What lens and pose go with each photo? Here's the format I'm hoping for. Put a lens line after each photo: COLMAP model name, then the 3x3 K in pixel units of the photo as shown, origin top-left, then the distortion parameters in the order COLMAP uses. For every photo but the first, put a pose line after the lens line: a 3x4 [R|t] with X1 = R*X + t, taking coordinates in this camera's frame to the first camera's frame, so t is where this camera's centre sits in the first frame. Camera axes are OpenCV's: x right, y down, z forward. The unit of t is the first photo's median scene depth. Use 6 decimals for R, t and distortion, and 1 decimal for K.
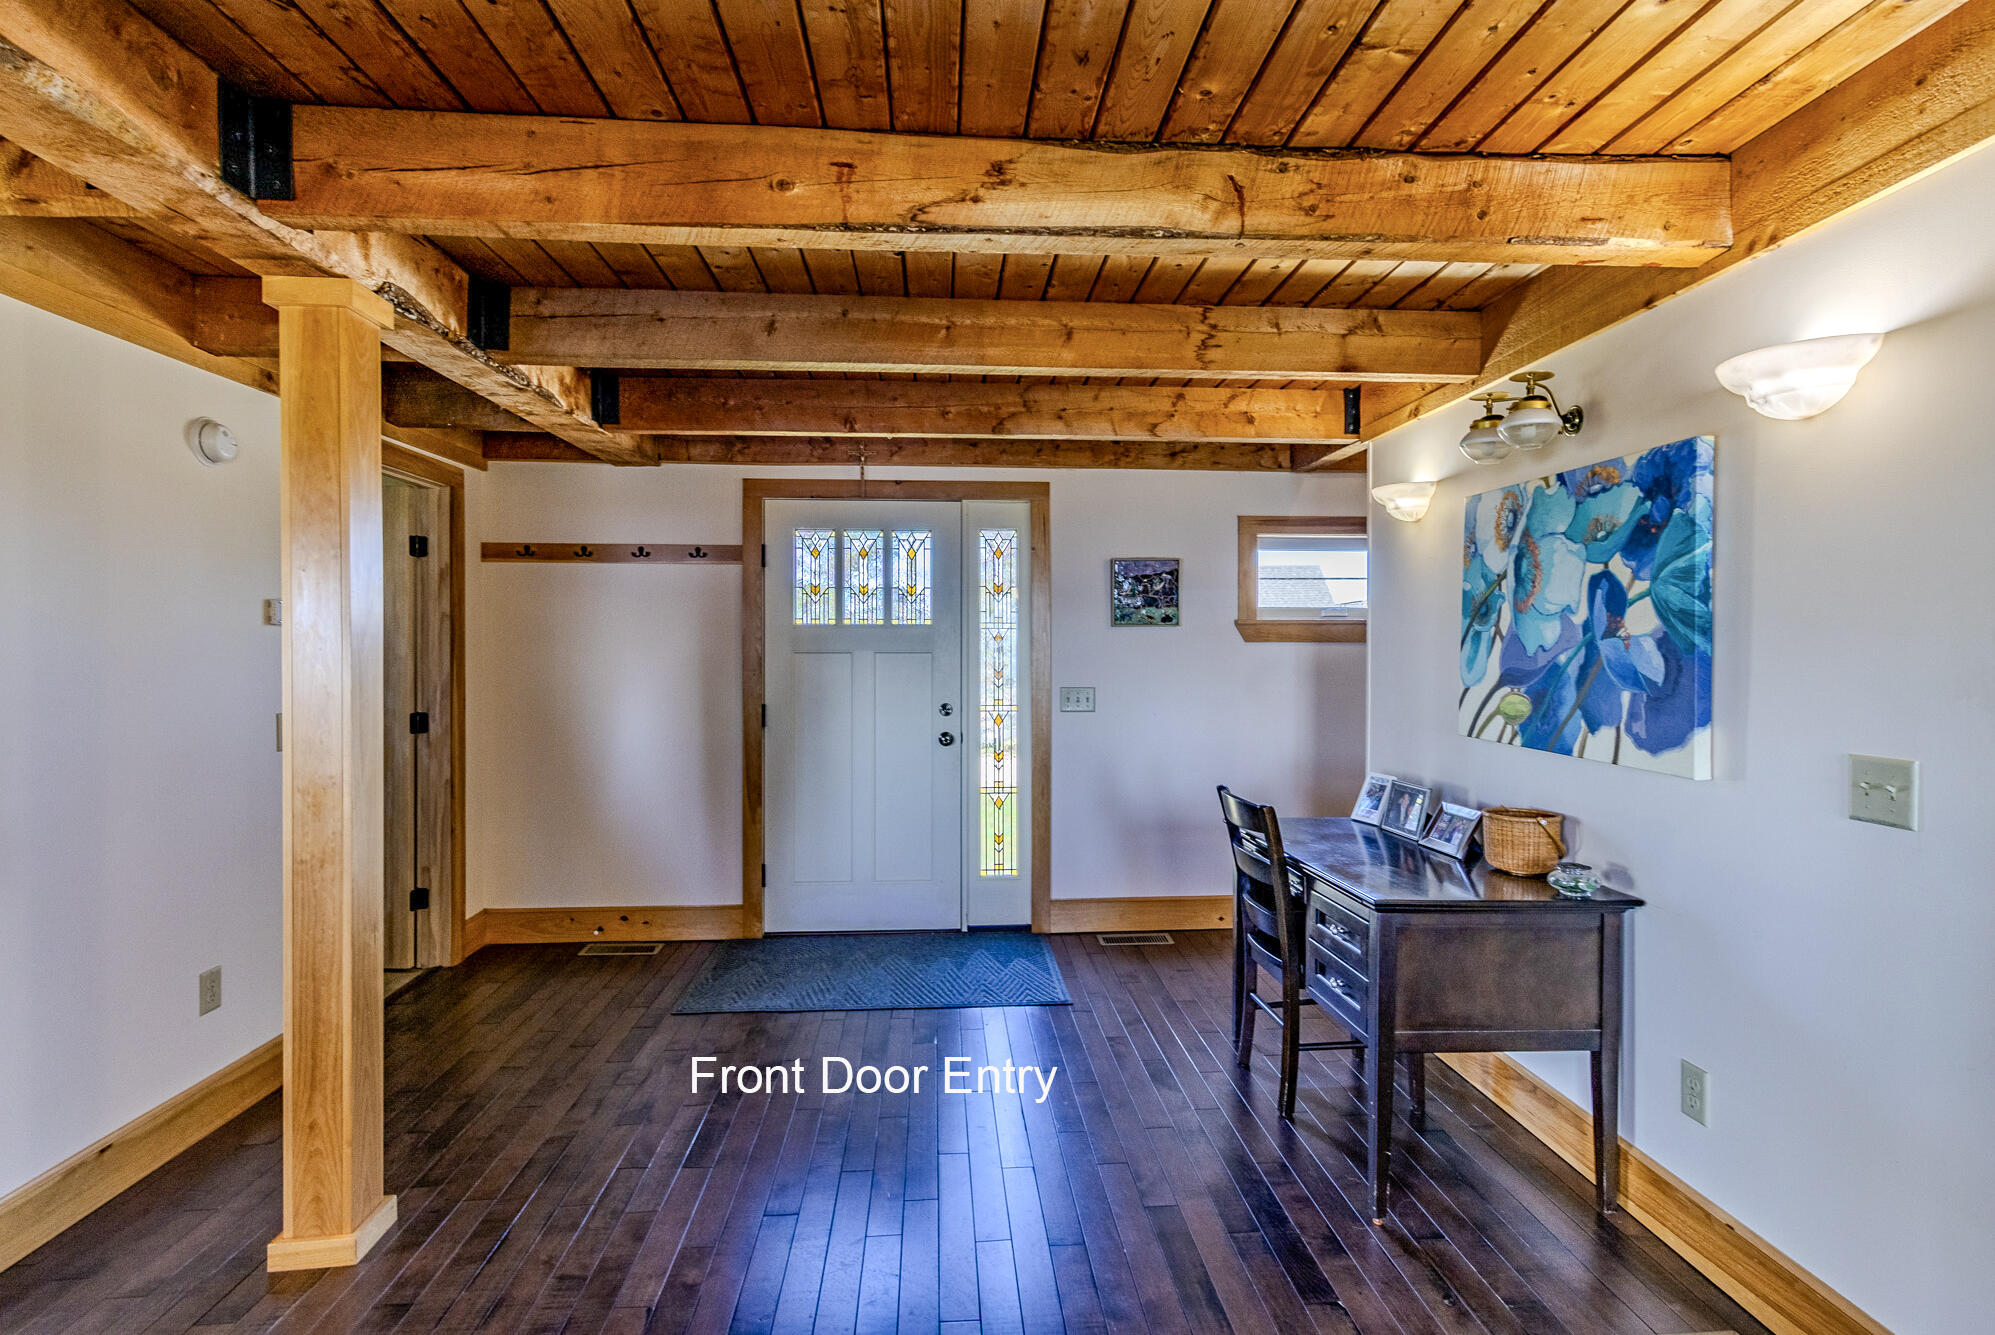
lens RADIAL K [[958.5, 0, 996.7], [0, 958.5, 661.3], [0, 0, 1]] dist [-0.002374, -0.000866]
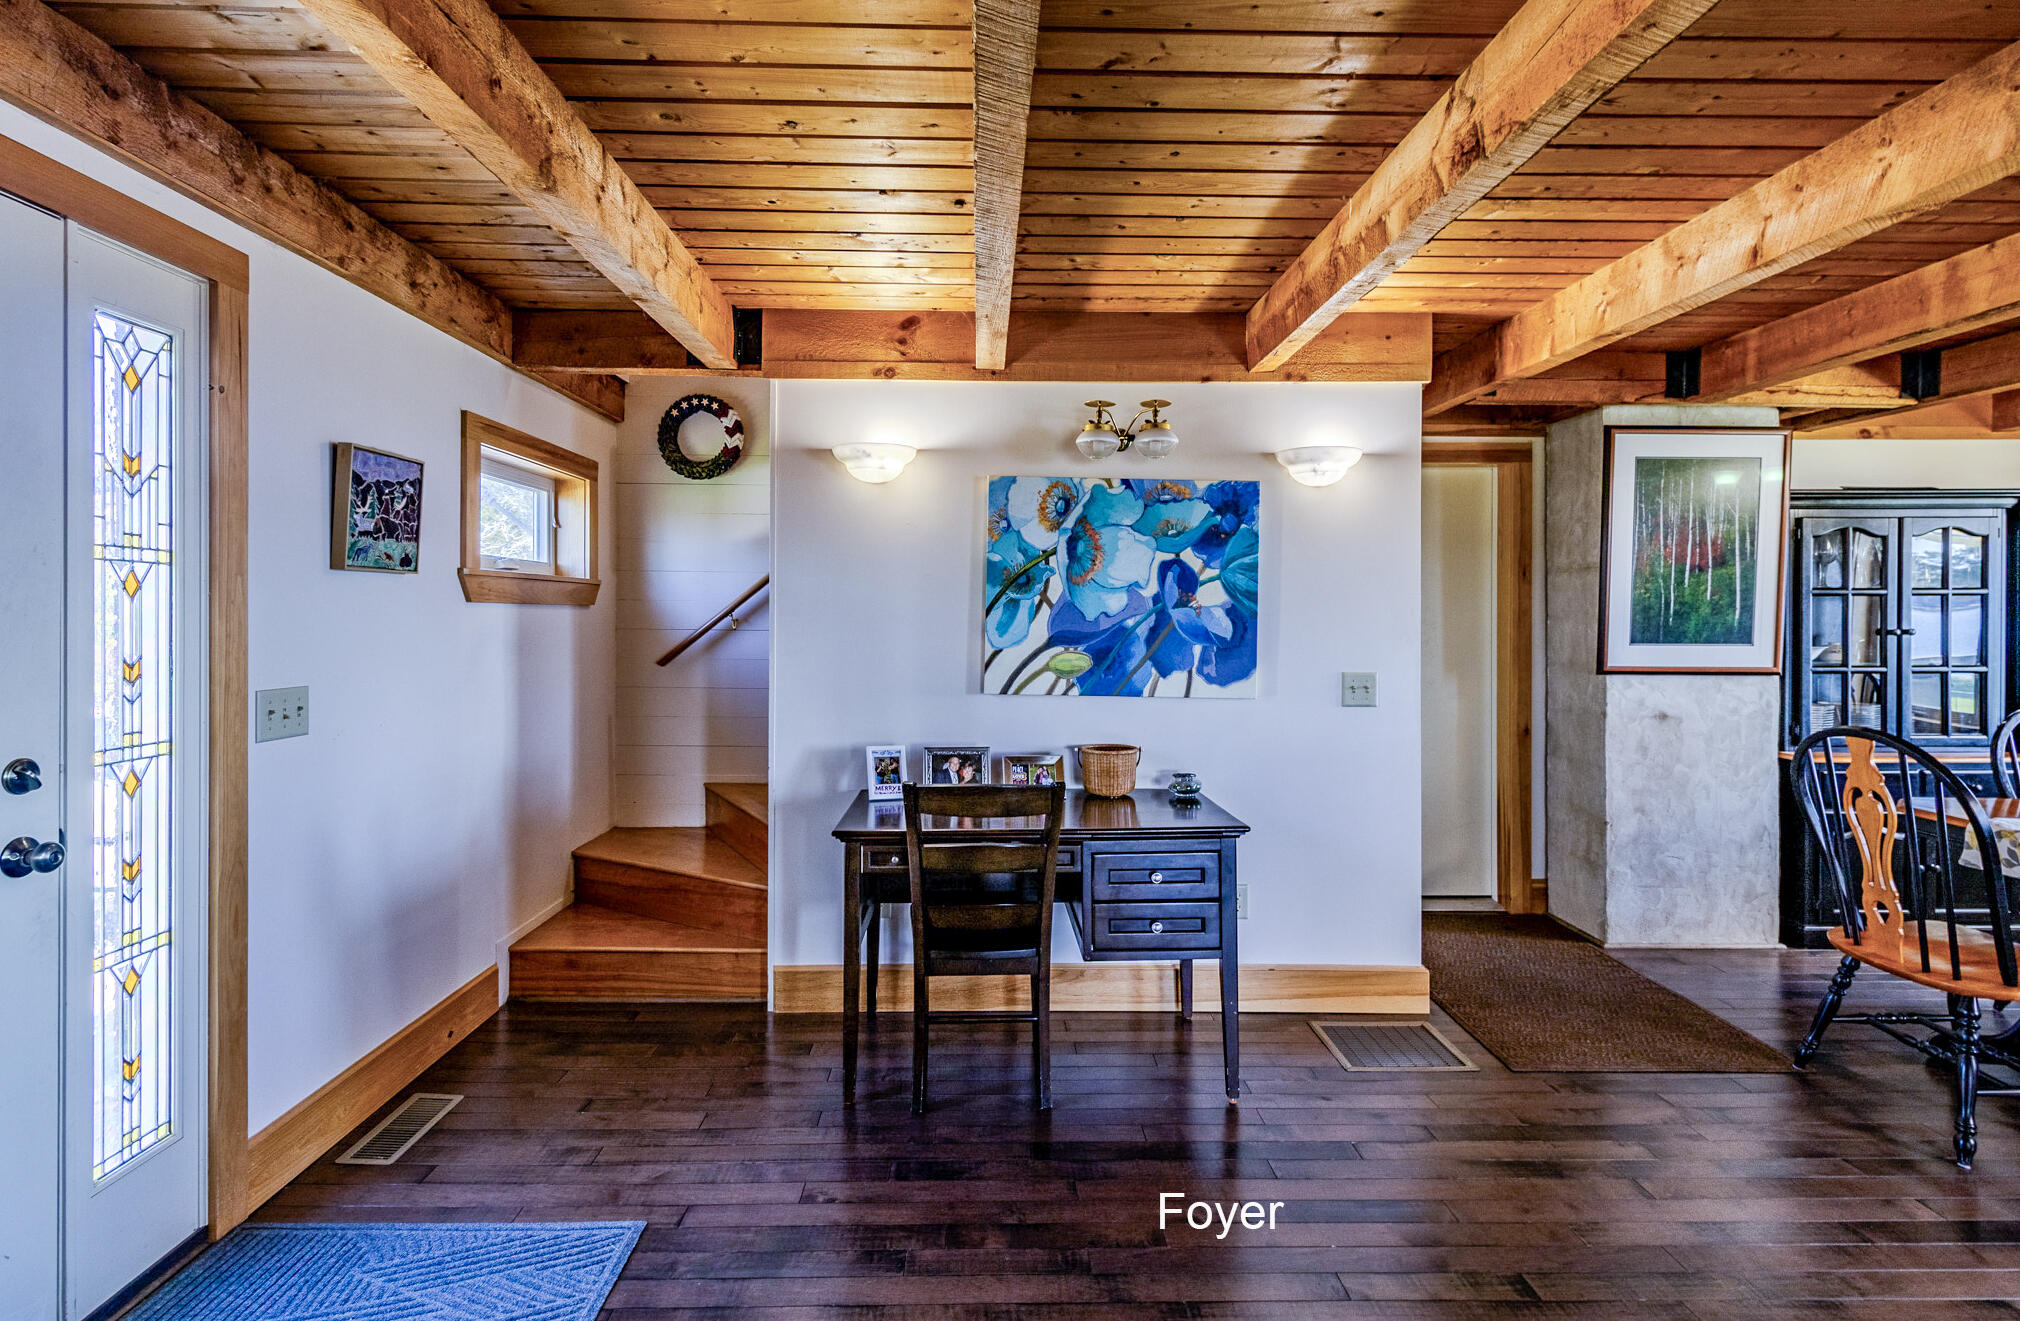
lens RADIAL K [[982.9, 0, 1001.7], [0, 982.9, 618.9], [0, 0, 1]] dist [-0.000136, -0.000096]
pose [[0.044136, -0.004102, 0.999017, -0.734412], [0.008372, 0.999958, 0.003736, -0.014005], [-0.998990, 0.008199, 0.044169, 1.094675]]
